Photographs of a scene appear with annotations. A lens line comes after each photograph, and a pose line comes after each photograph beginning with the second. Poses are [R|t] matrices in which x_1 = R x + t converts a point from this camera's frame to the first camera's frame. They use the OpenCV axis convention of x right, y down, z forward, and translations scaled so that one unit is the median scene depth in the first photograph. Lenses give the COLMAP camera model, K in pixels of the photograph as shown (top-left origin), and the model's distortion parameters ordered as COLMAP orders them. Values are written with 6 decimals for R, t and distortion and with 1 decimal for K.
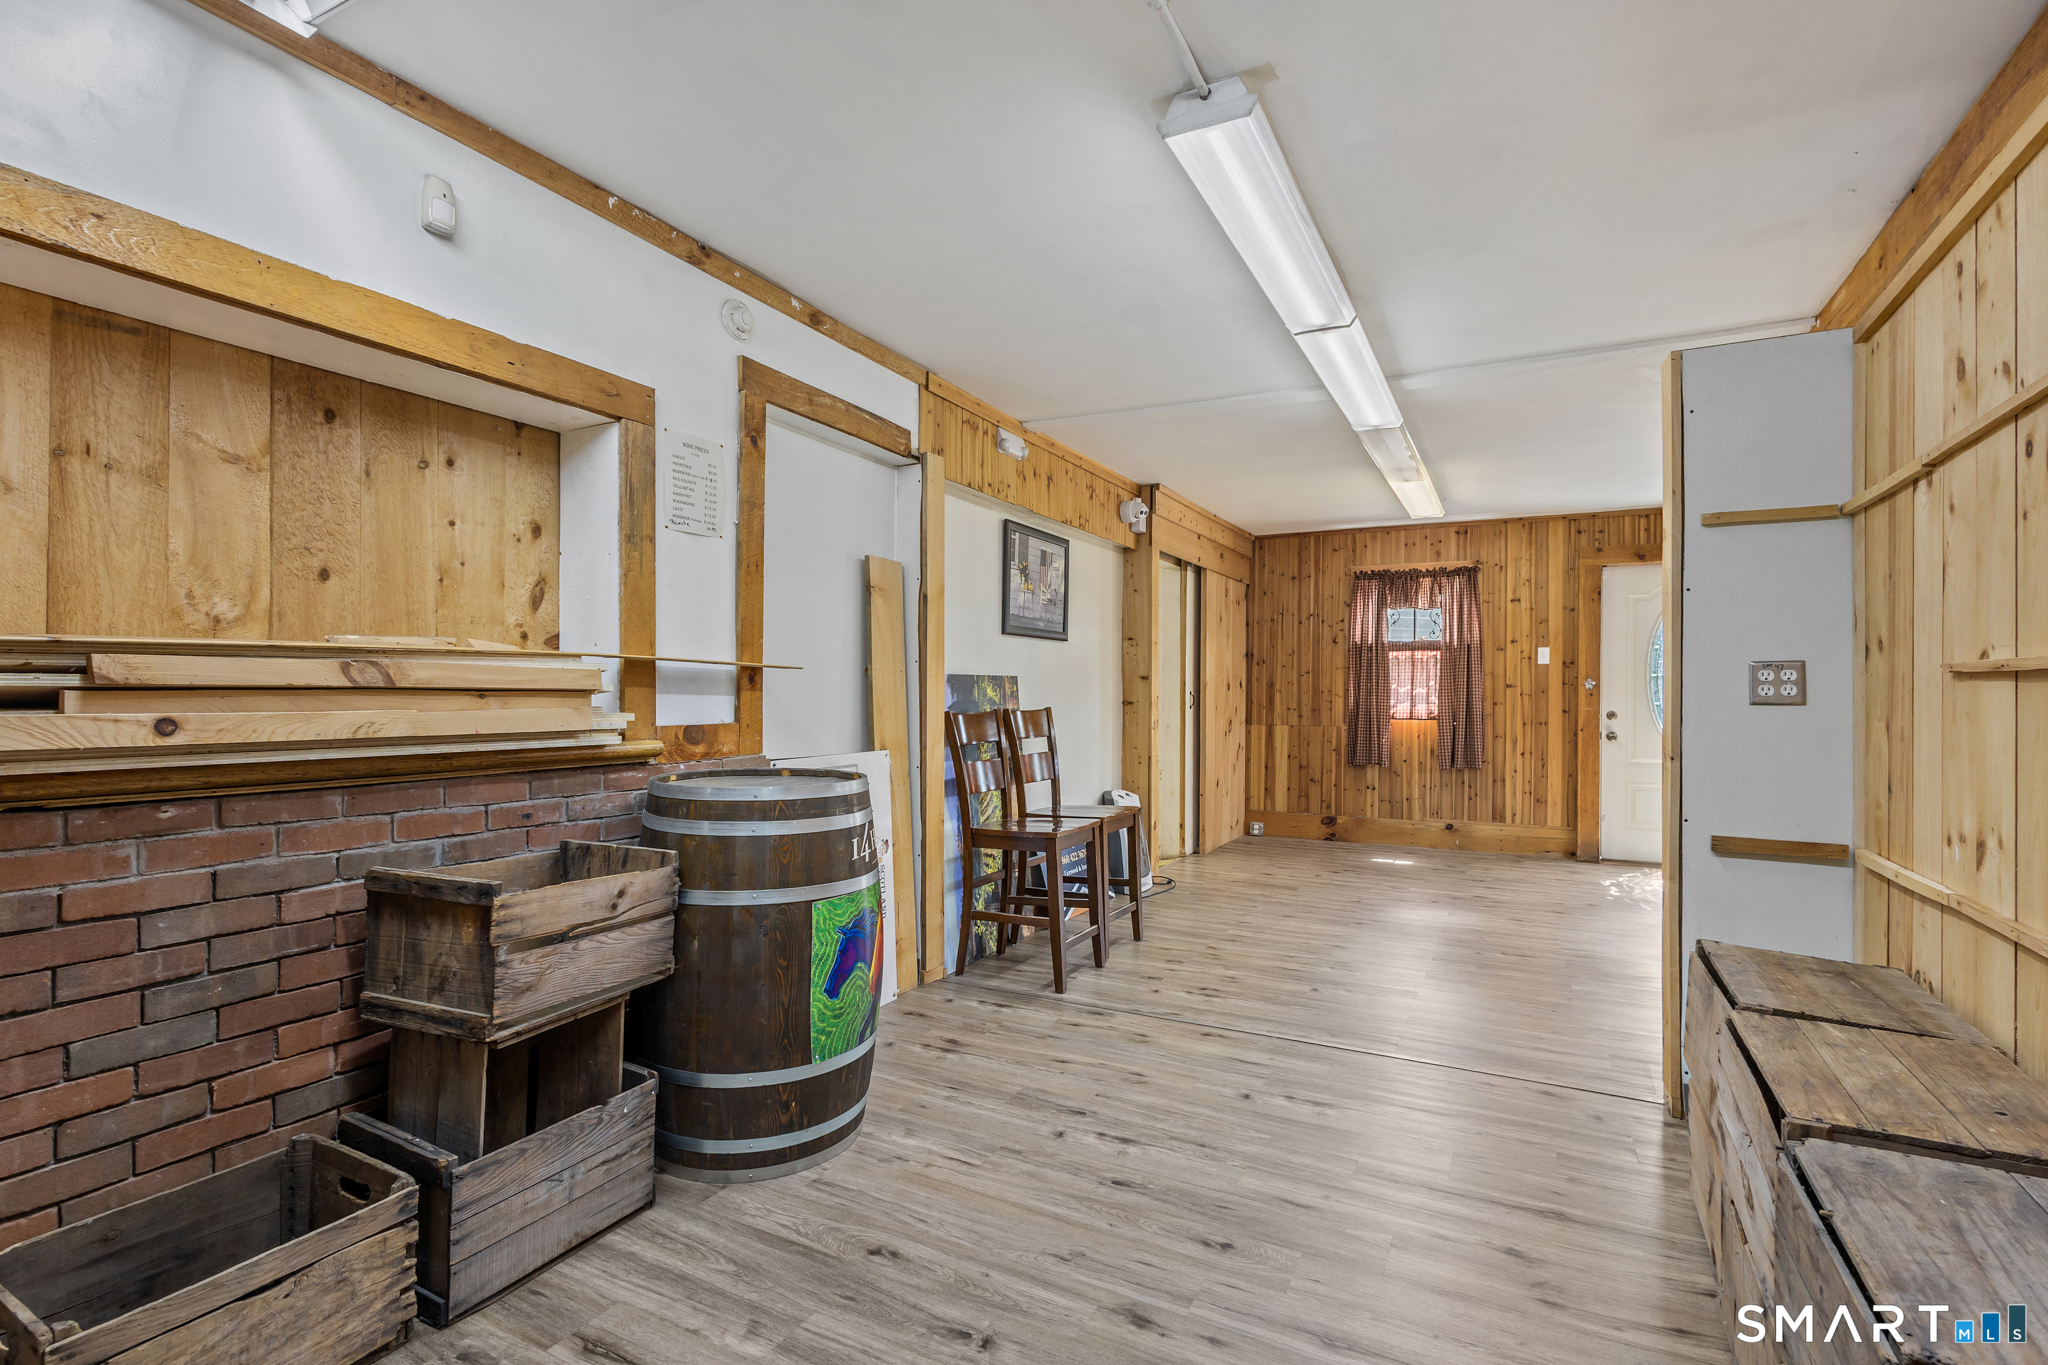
lens RADIAL K [[954.7, 0, 1040.7], [0, 954.7, 687.8], [0, 0, 1]] dist [0.011018, -0.004736]
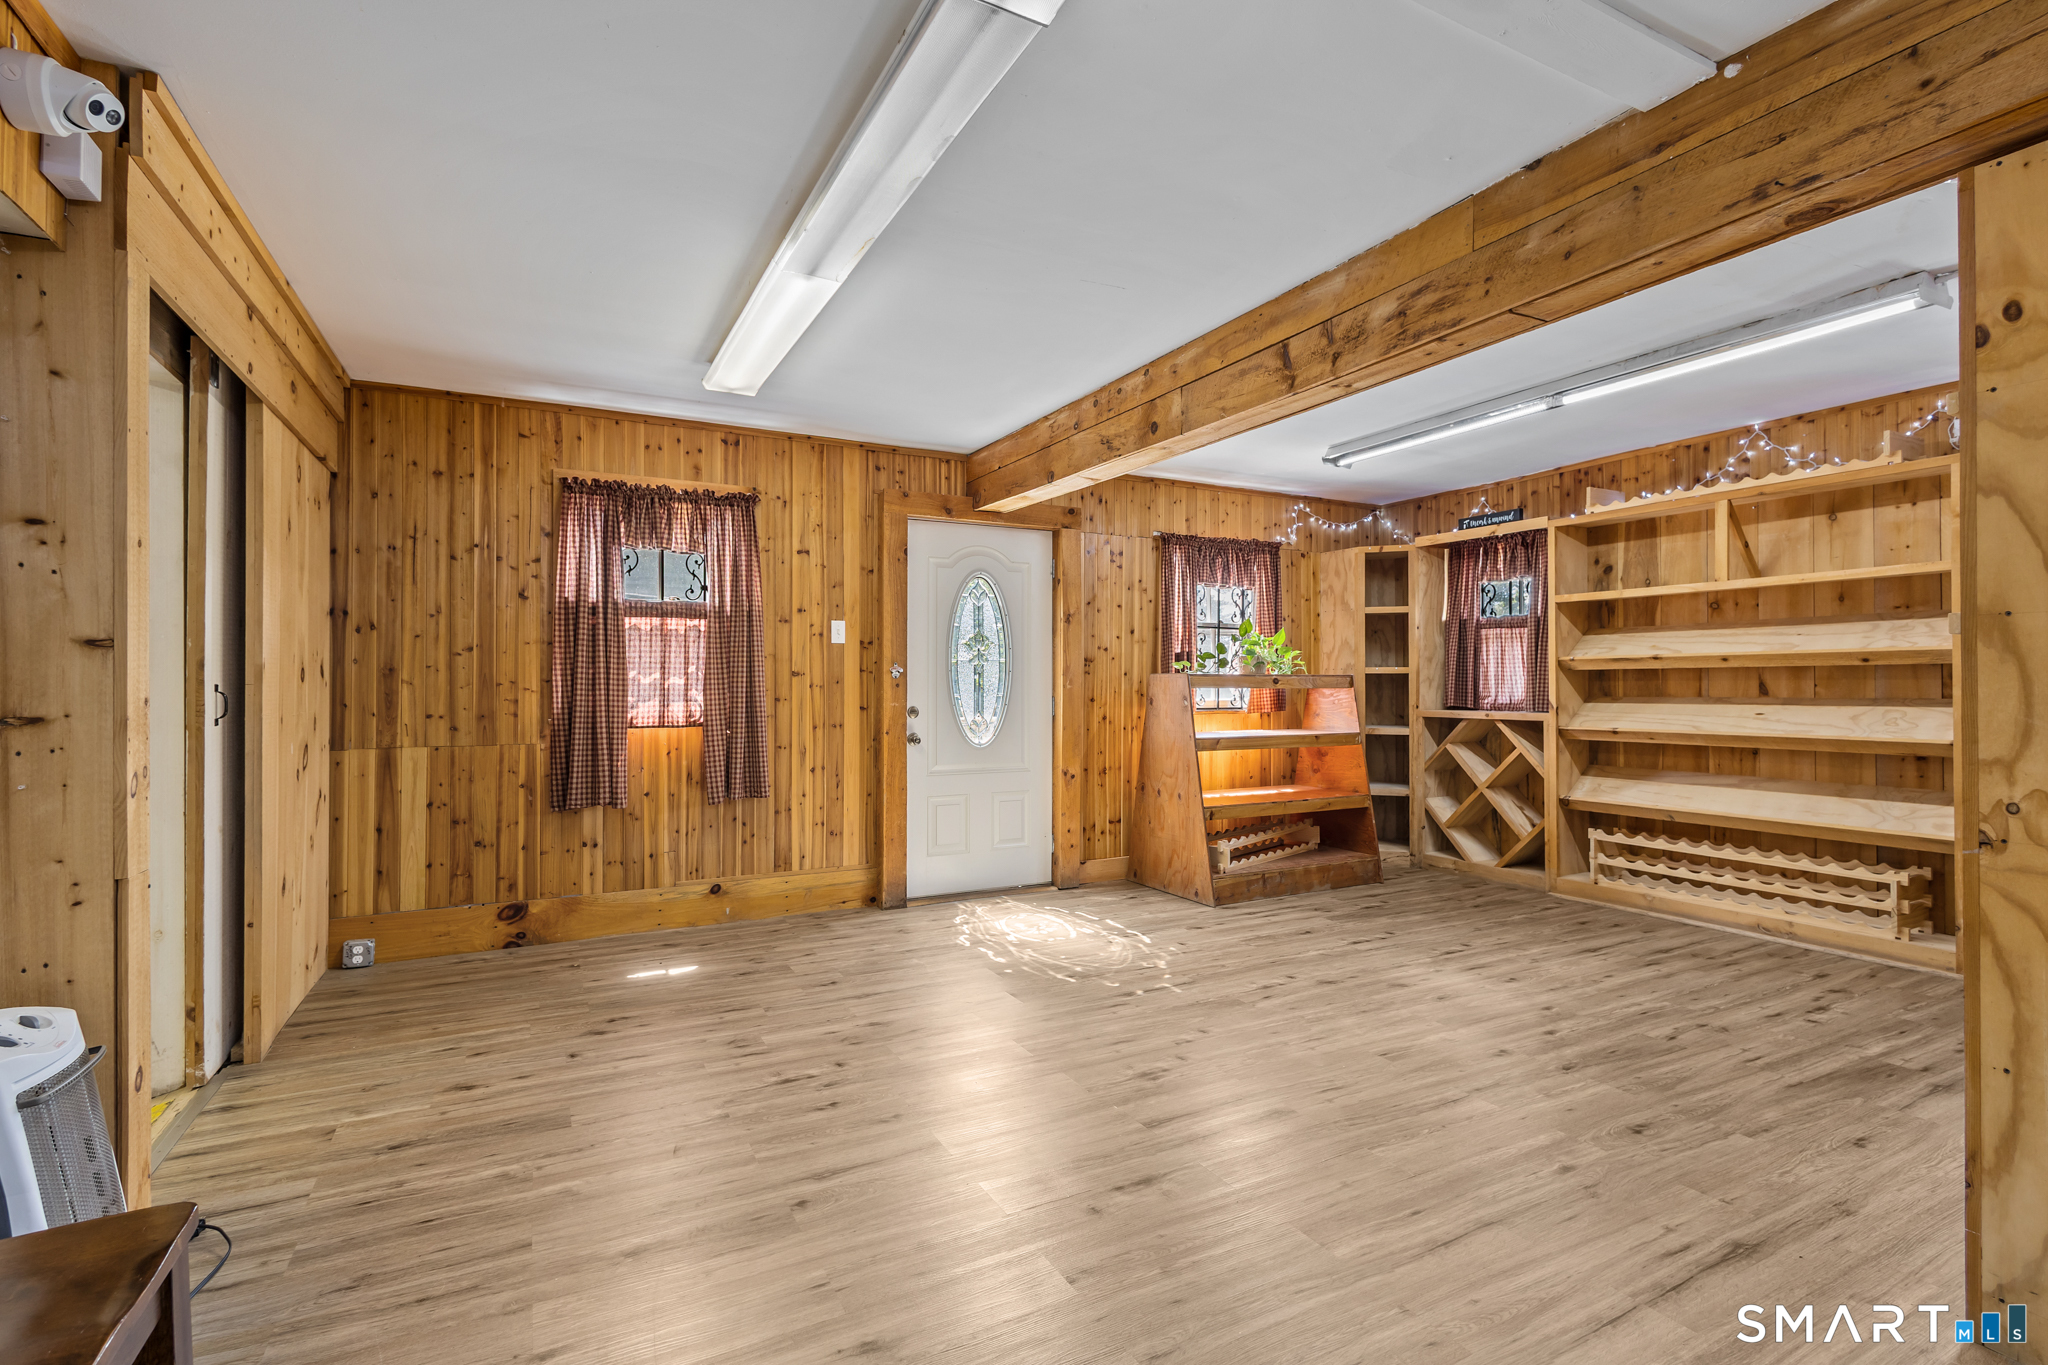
lens RADIAL K [[954.7, 0, 1027.6], [0, 954.7, 678.7], [0, 0, 1]] dist [0.011018, -0.004736]
pose [[0.583677, -0.001881, 0.811983, 0.021671], [0.002610, 0.999996, 0.000441, 0.001872], [-0.811981, 0.001862, 0.583680, 0.464206]]
